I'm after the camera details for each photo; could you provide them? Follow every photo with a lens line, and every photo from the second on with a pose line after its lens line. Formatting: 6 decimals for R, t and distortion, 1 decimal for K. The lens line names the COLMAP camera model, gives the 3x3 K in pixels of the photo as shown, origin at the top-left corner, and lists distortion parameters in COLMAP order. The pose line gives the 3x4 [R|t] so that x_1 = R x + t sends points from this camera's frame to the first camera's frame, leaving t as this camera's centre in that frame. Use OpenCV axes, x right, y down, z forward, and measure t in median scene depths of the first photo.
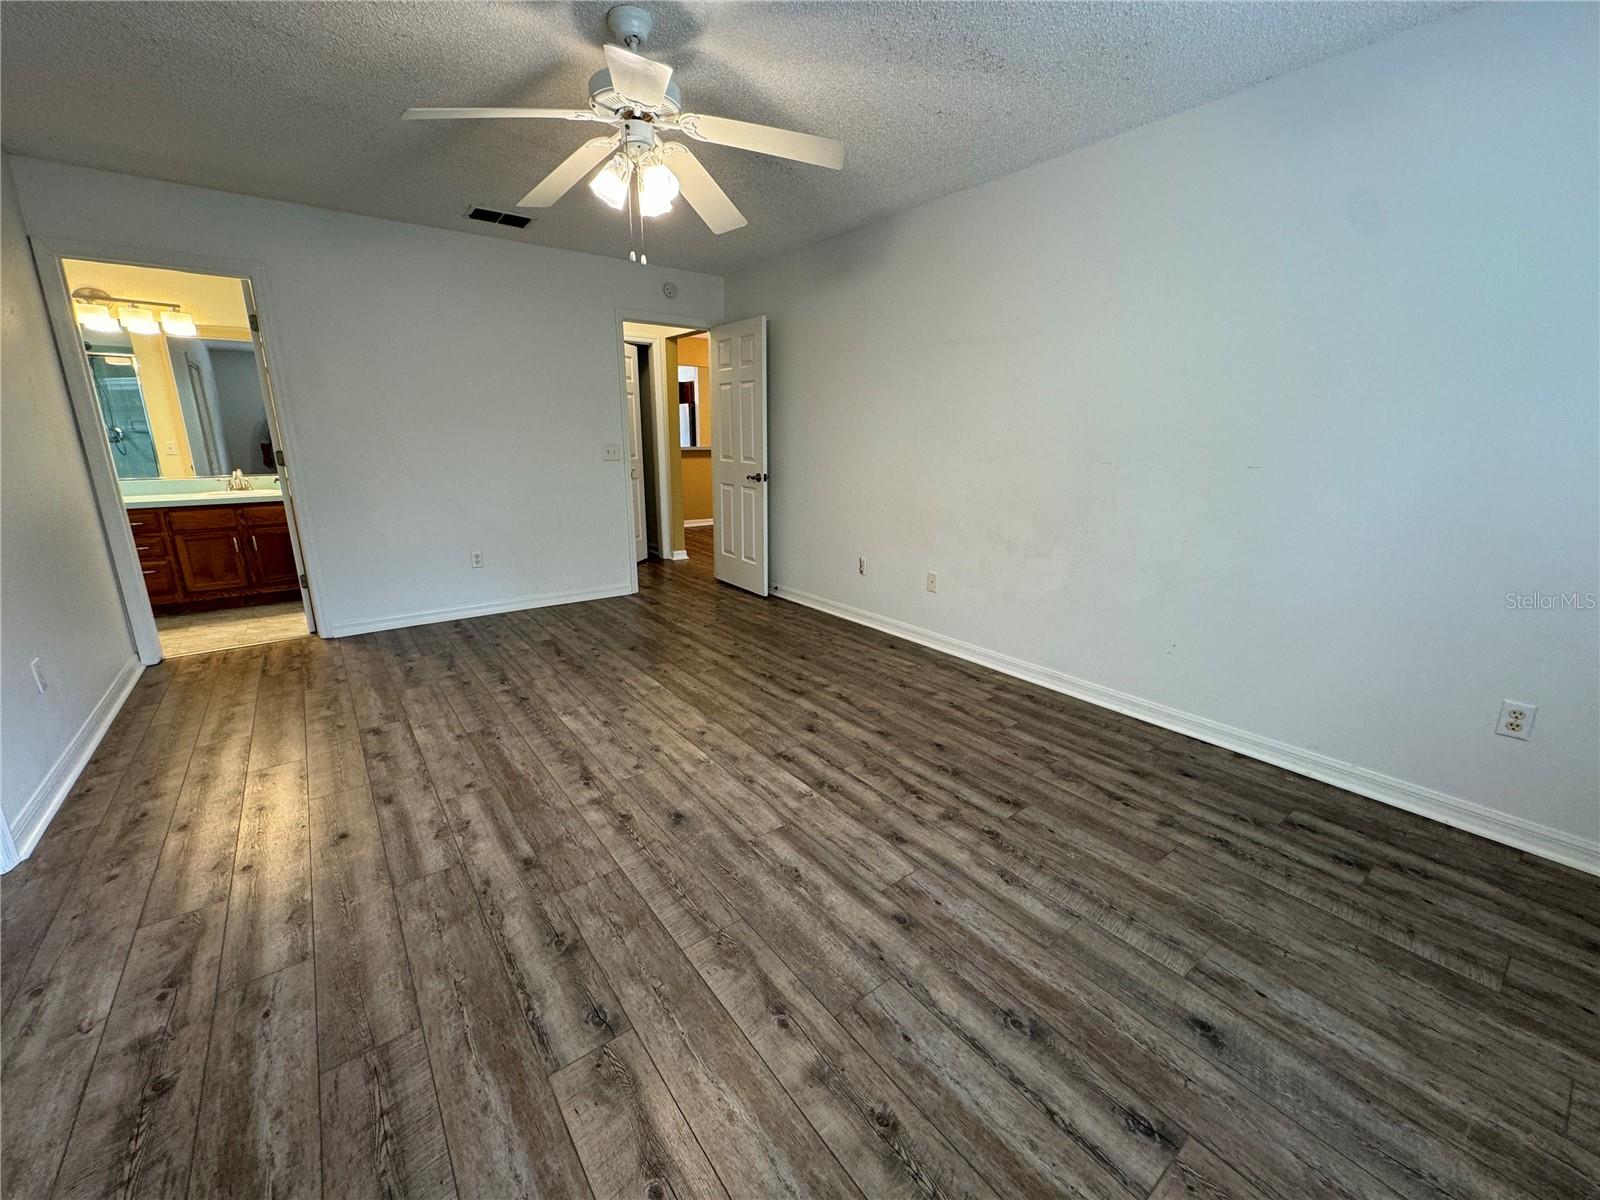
lens RADIAL K [[642.1, 0, 795.5], [0, 642.1, 595.0], [0, 0, 1]] dist [0.000705, 0.000032]
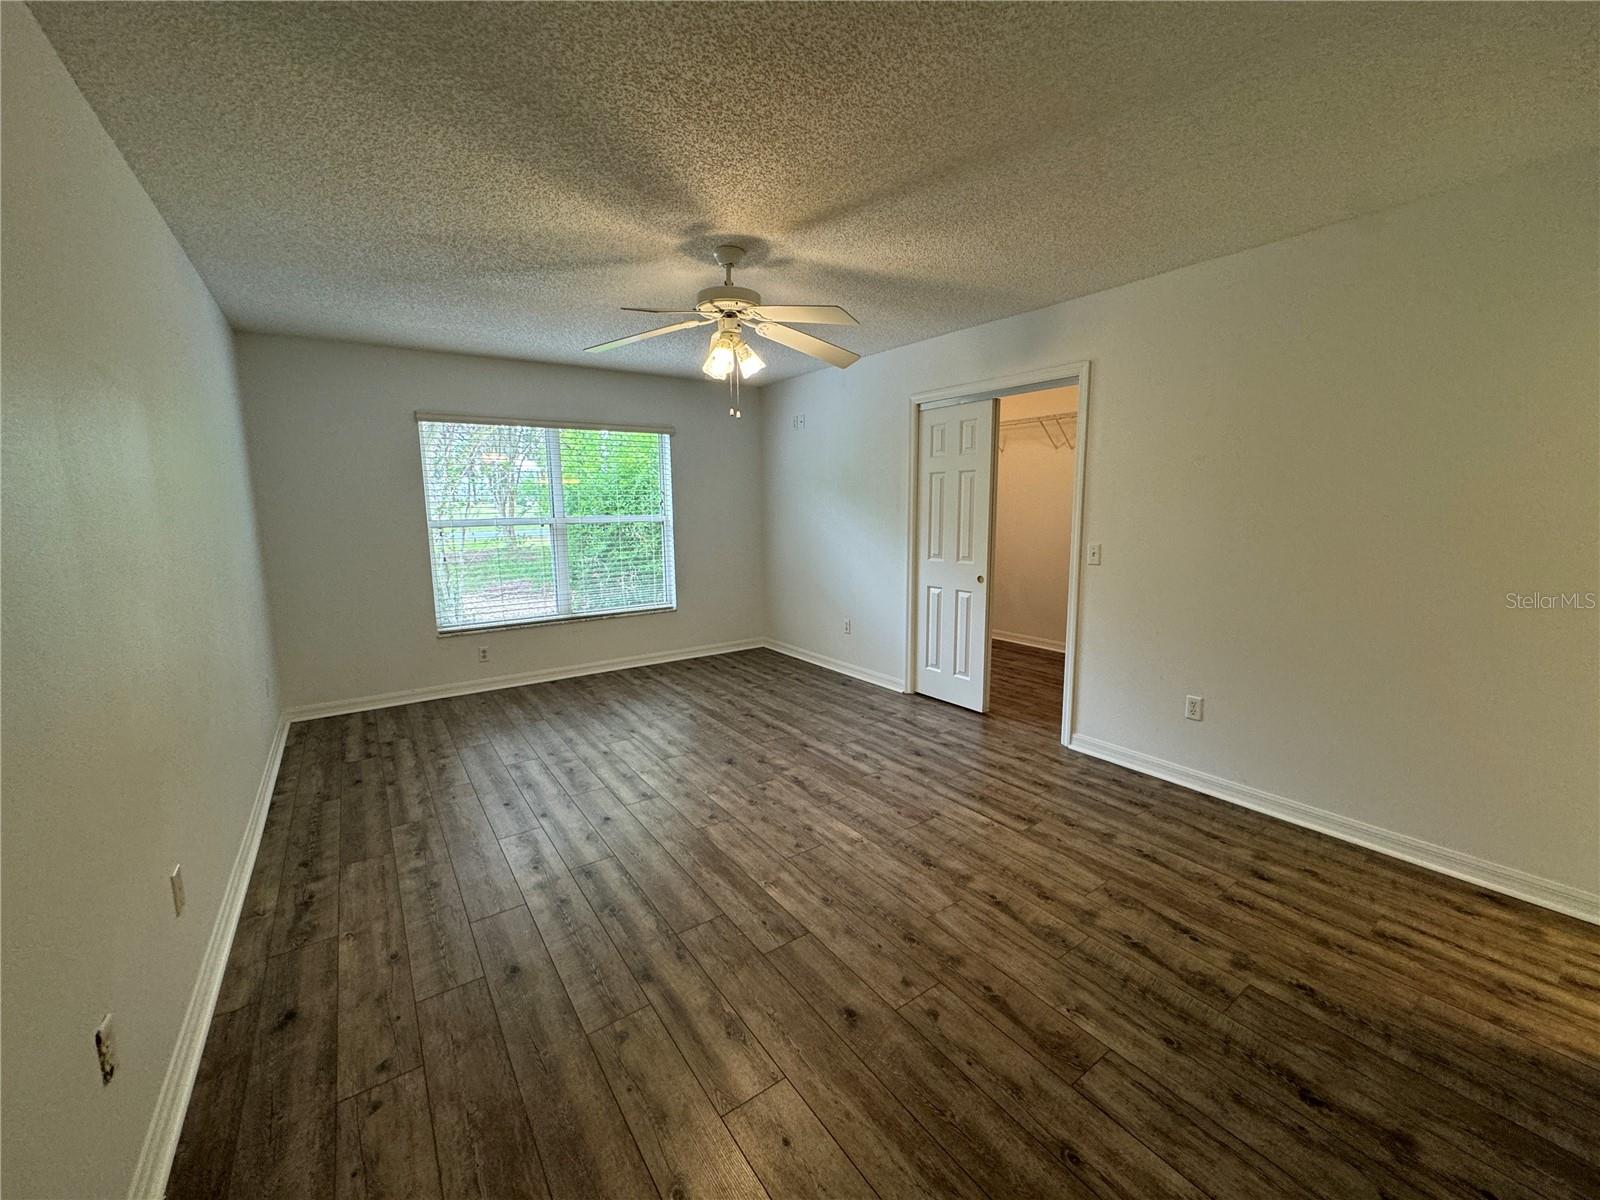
lens RADIAL K [[642.1, 0, 797.4], [0, 642.1, 603.7], [0, 0, 1]] dist [0.000705, 0.000032]
pose [[-0.999319, -0.002753, 0.036796, -0.360232], [0.011900, 0.919885, 0.392007, -0.577073], [-0.034927, 0.392178, -0.919226, 2.035961]]
